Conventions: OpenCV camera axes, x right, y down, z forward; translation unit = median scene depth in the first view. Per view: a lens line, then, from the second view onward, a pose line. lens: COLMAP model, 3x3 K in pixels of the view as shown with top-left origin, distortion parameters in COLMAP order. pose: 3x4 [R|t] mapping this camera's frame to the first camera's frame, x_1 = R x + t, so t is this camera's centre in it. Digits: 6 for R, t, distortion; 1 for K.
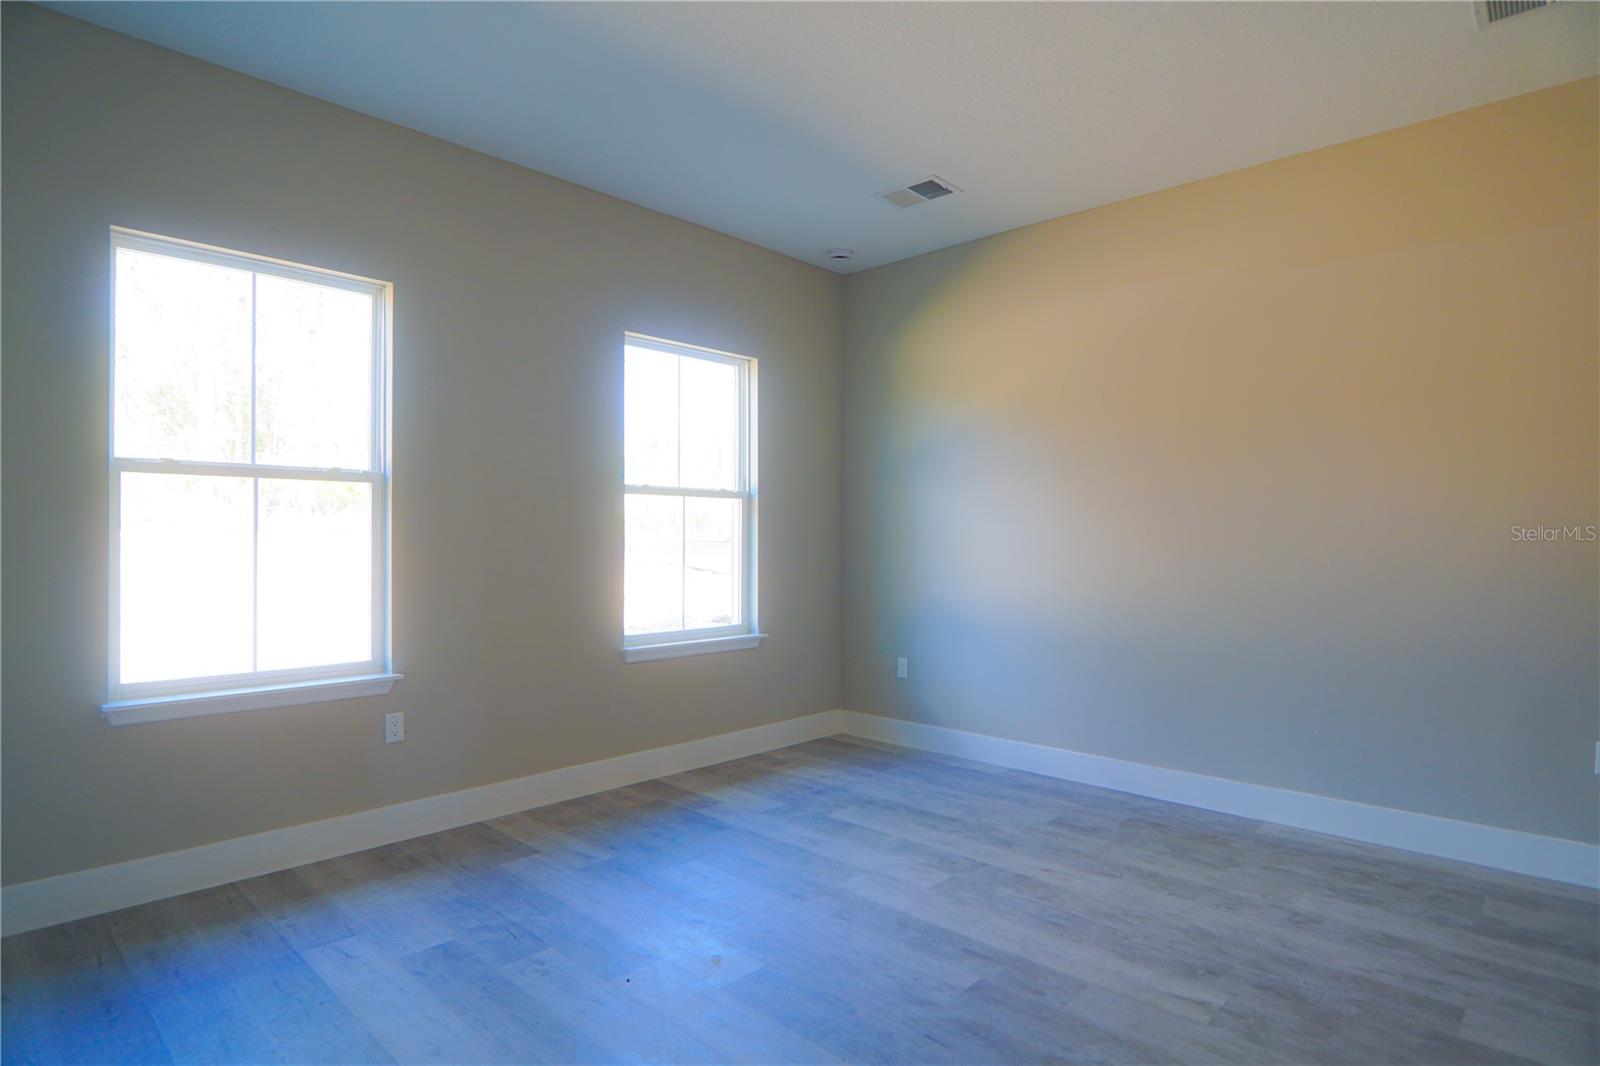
lens RADIAL K [[851.8, 0, 814.9], [0, 851.8, 531.3], [0, 0, 1]] dist [-0.033235, 0.008914]
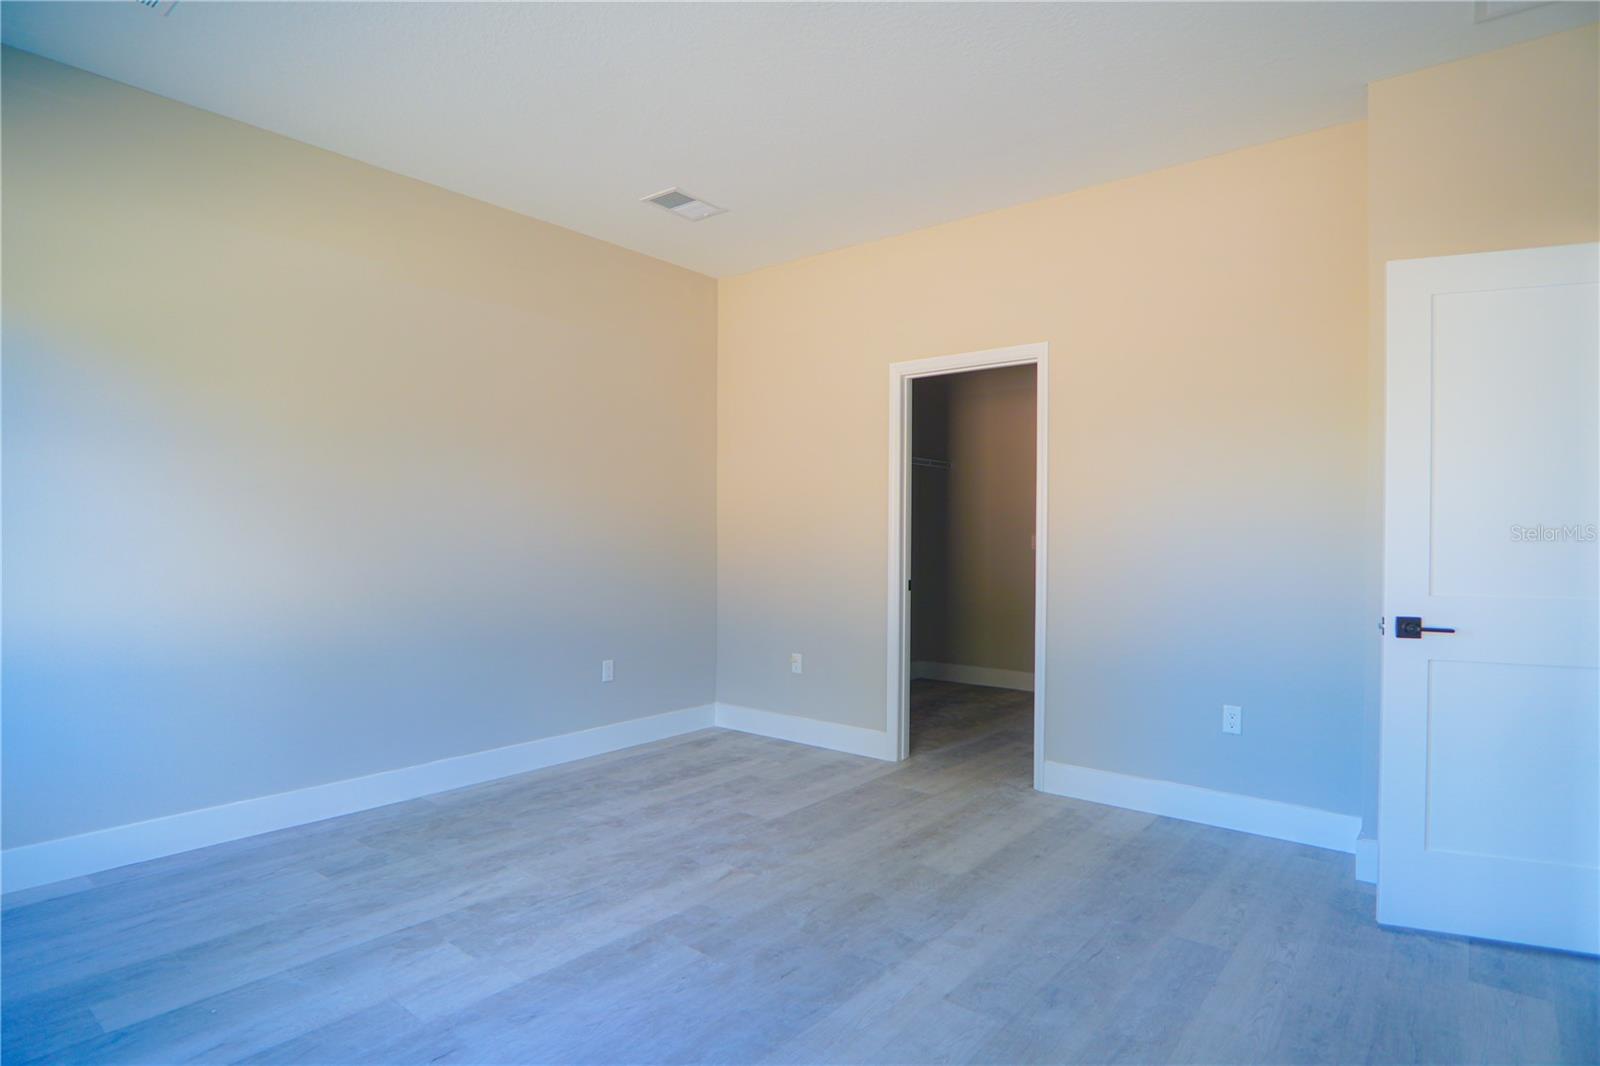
lens RADIAL K [[851.8, 0, 813.6], [0, 851.8, 533.3], [0, 0, 1]] dist [-0.033235, 0.008914]
pose [[-0.070229, -0.002155, 0.997529, -0.654086], [-0.009802, 0.999951, 0.001470, 0.010670], [-0.997483, -0.009674, -0.070247, 0.700889]]
